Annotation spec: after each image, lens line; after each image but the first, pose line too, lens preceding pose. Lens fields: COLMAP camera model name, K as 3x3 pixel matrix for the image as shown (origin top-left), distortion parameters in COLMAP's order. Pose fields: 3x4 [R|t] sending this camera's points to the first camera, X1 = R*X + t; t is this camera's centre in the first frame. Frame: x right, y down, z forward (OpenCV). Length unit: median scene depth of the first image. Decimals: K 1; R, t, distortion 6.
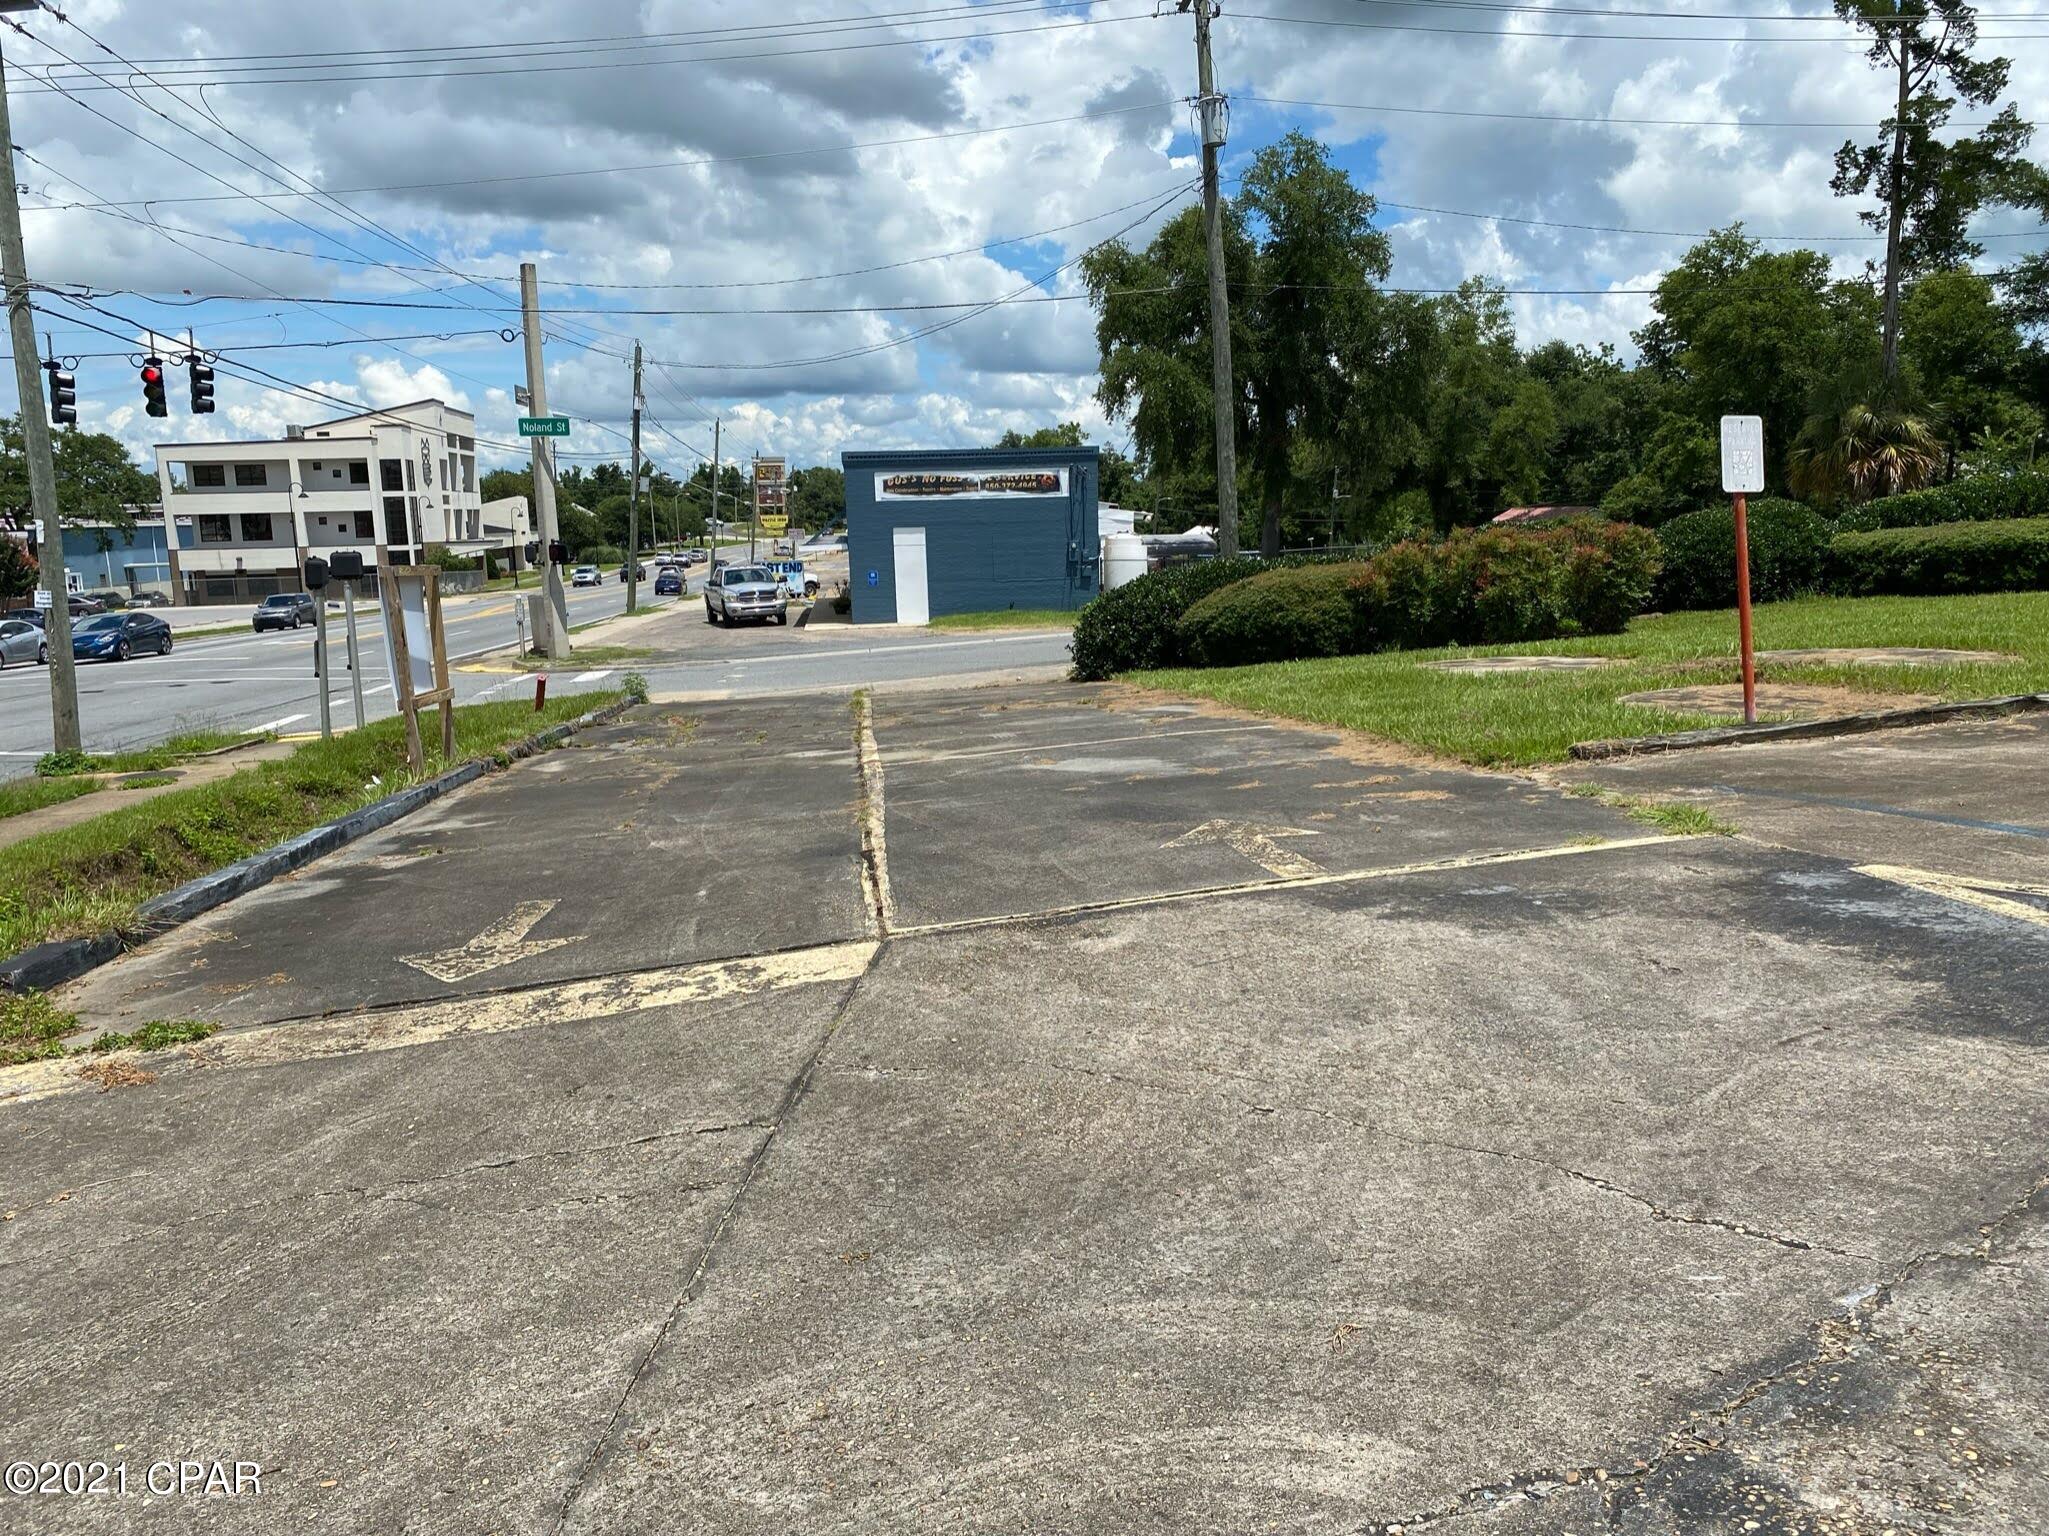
lens RADIAL K [[1523.5, 0, 1024.5], [0, 1523.5, 768.0], [0, 0, 1]] dist [0.001691, 0.012556]
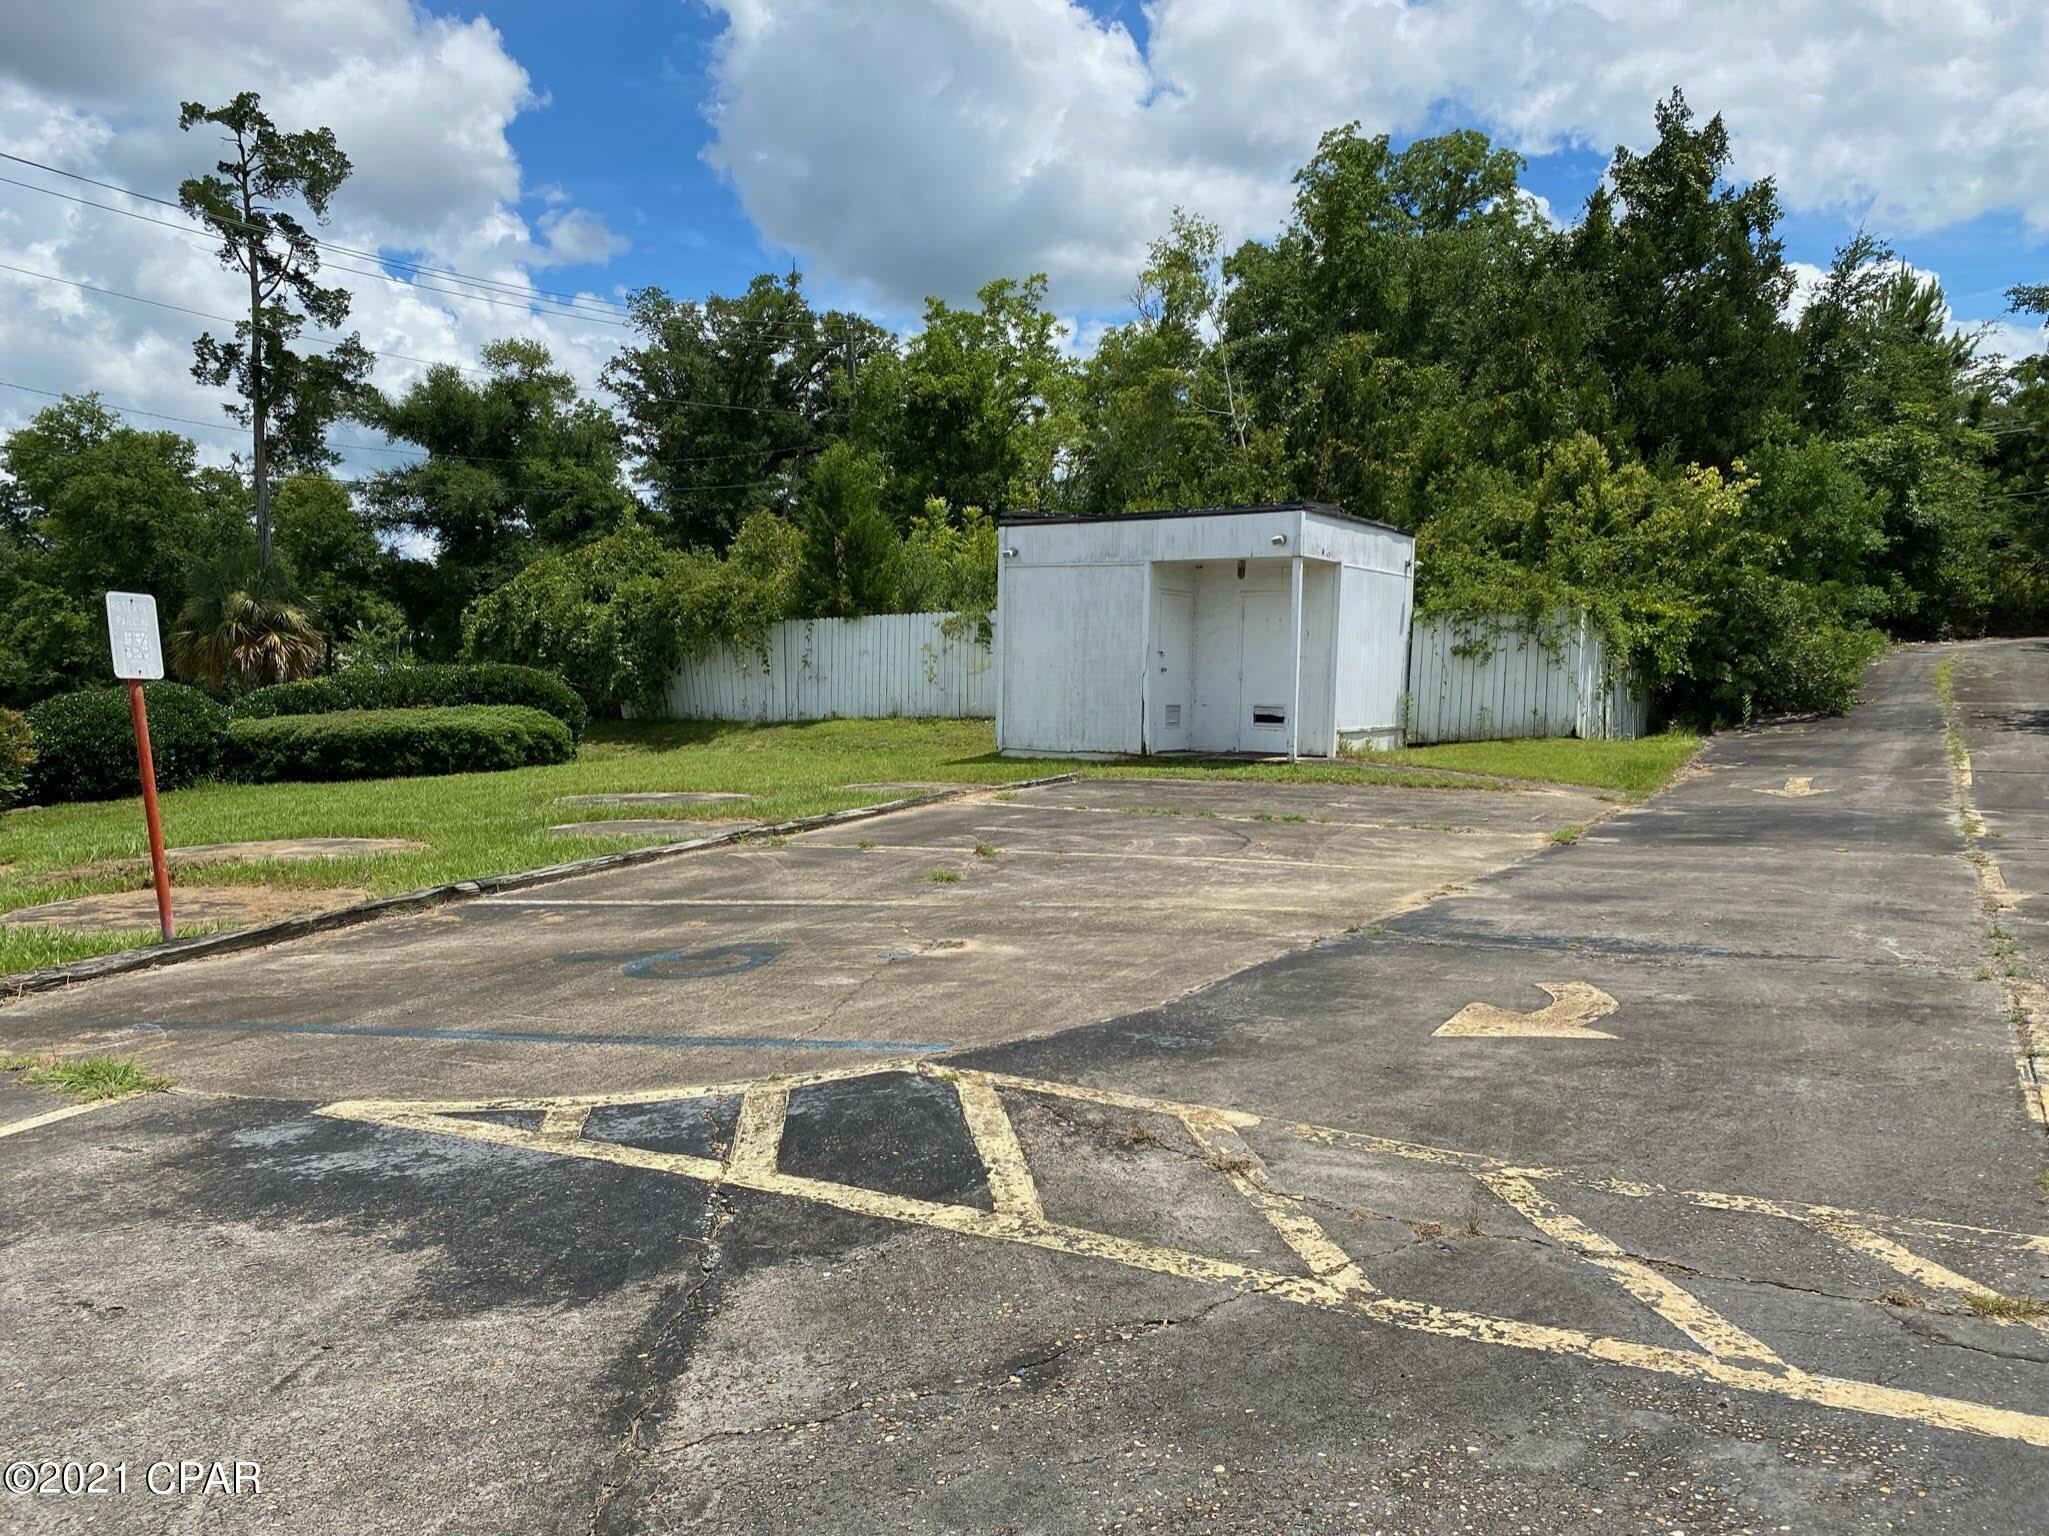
lens RADIAL K [[1523.5, 0, 1024.5], [0, 1523.5, 768.0], [0, 0, 1]] dist [0.001691, 0.012556]
pose [[0.565916, -0.014338, 0.824338, 0.016997], [0.110620, 0.992129, -0.058685, -0.011051], [-0.817008, 0.124399, 0.563047, 0.048213]]
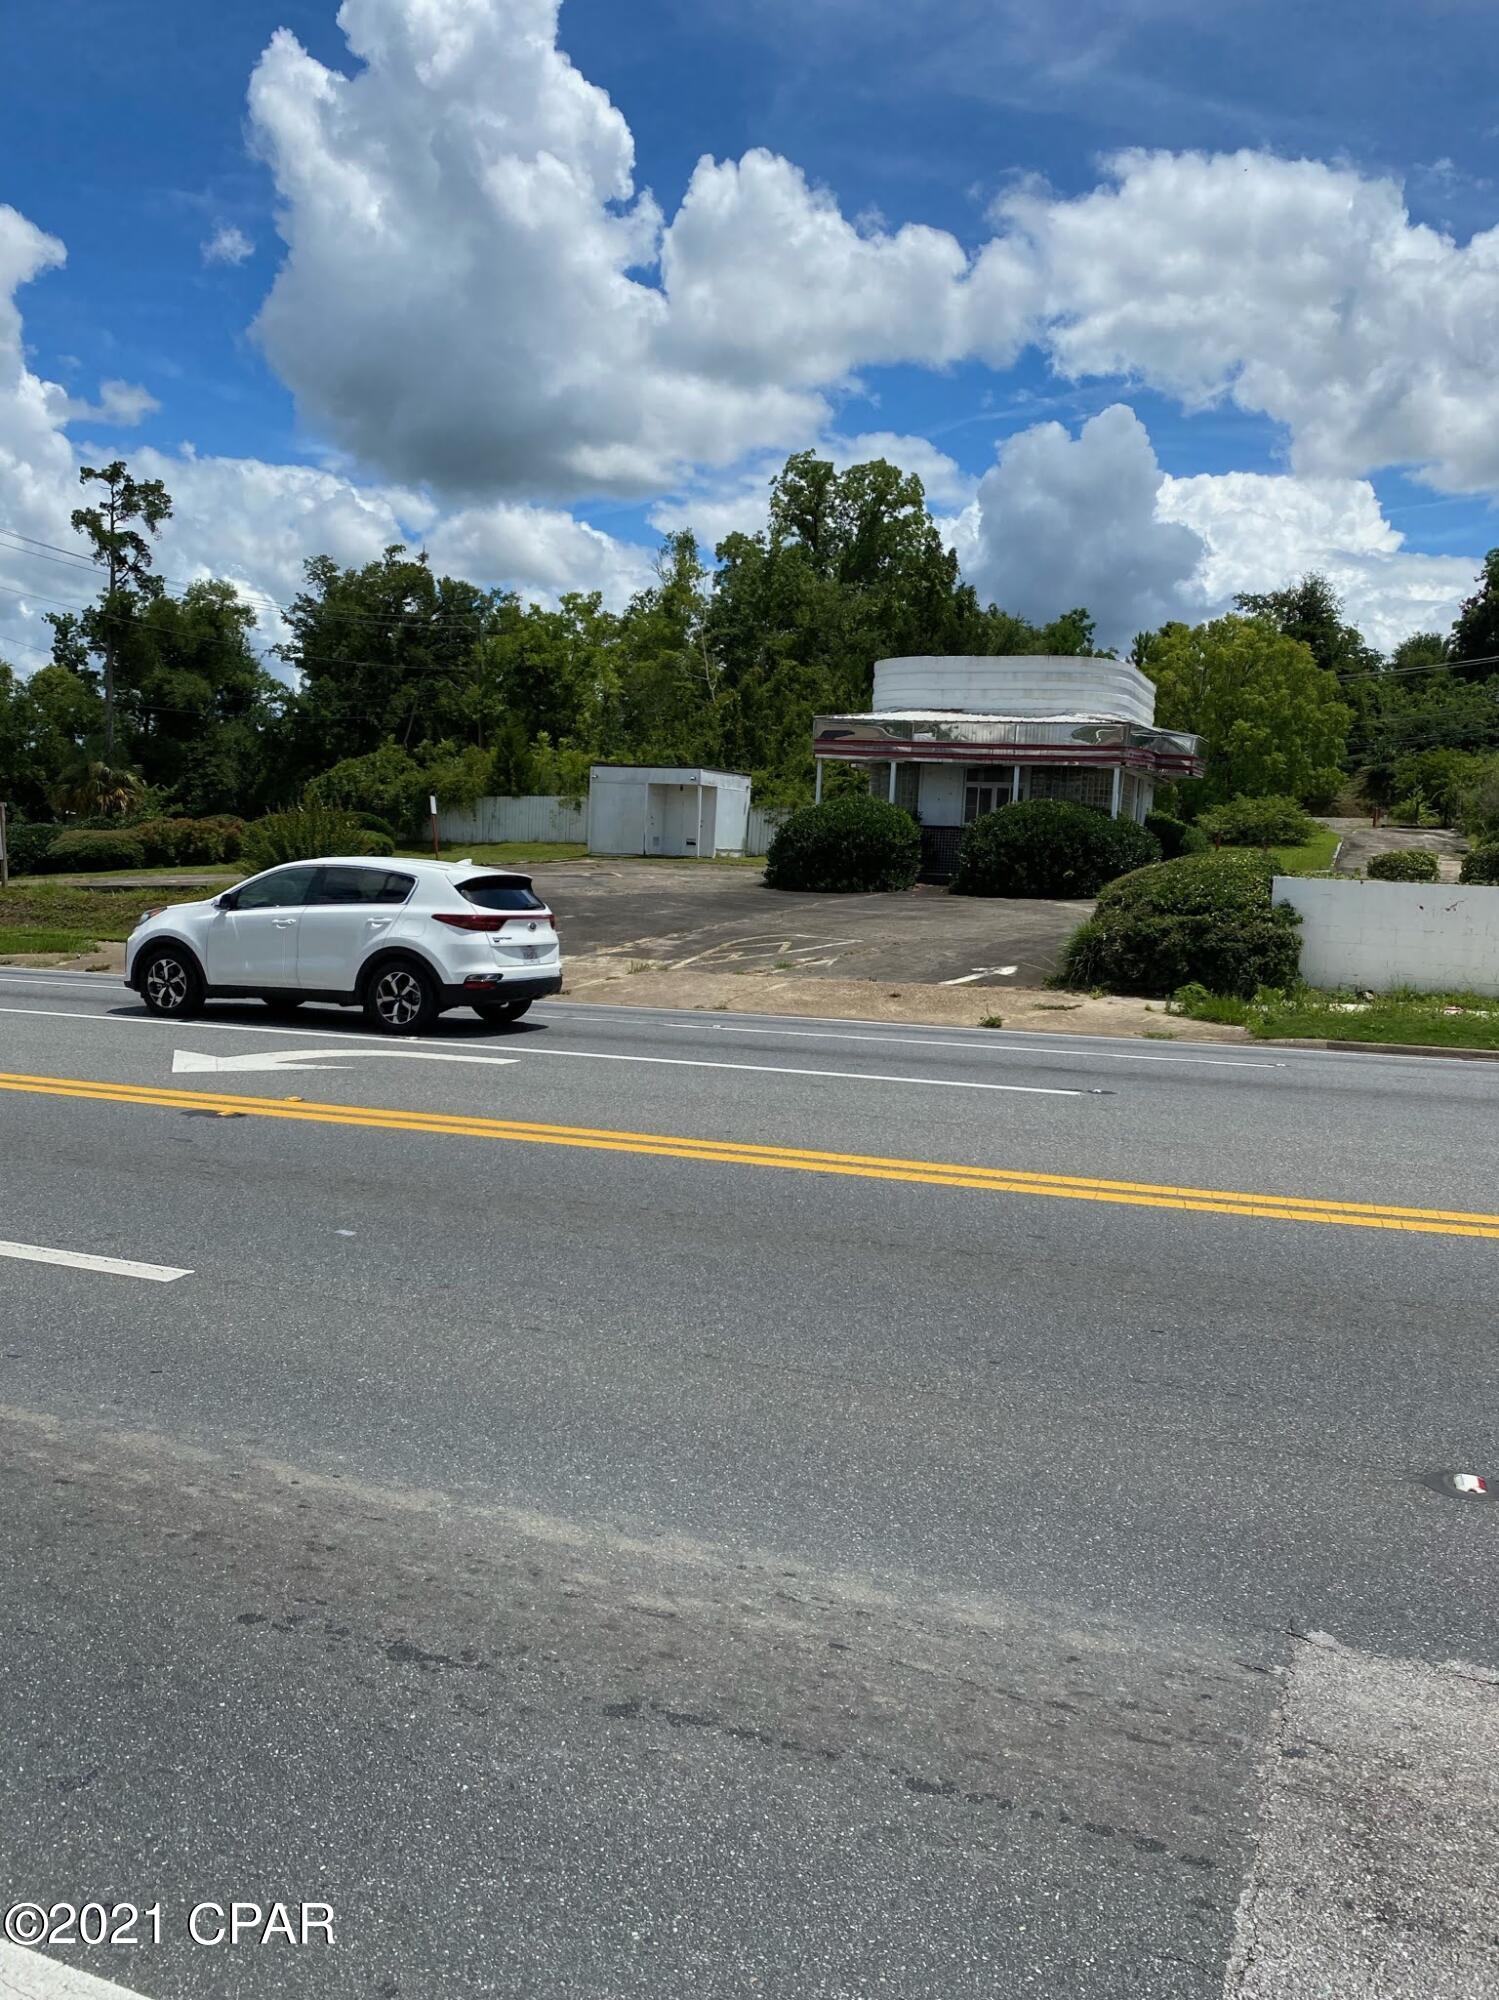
lens RADIAL K [[1487.1, 0, 749.5], [0, 1487.1, 1000.0], [0, 0, 1]] dist [0.001691, 0.012556]
pose [[0.448377, -0.042037, 0.892856, -1.008123], [0.094187, 0.995554, -0.000427, 0.146055], [-0.888868, 0.084287, 0.450343, -0.556374]]
